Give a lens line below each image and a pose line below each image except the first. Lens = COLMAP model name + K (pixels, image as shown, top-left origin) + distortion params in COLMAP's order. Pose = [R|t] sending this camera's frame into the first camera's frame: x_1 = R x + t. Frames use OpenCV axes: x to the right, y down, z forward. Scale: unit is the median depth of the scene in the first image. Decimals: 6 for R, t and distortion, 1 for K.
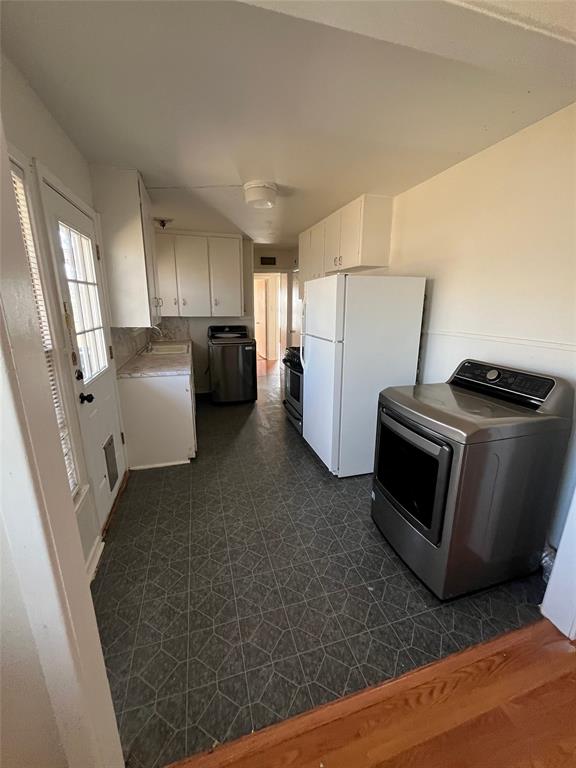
lens RADIAL K [[309.5, 0, 288.0], [0, 309.5, 384.0], [0, 0, 1]] dist [-0.003695, -0.000482]
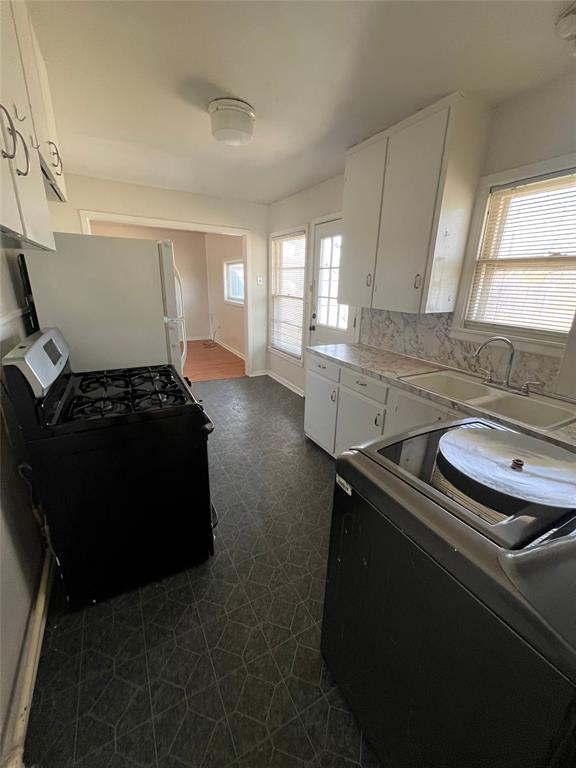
lens RADIAL K [[309.5, 0, 288.0], [0, 309.5, 384.0], [0, 0, 1]] dist [-0.003695, -0.000482]
pose [[-0.977450, 0.058106, -0.203015, -0.393886], [-0.061196, 0.842195, 0.535689, -0.329655], [0.202104, 0.536033, -0.819648, 1.305729]]
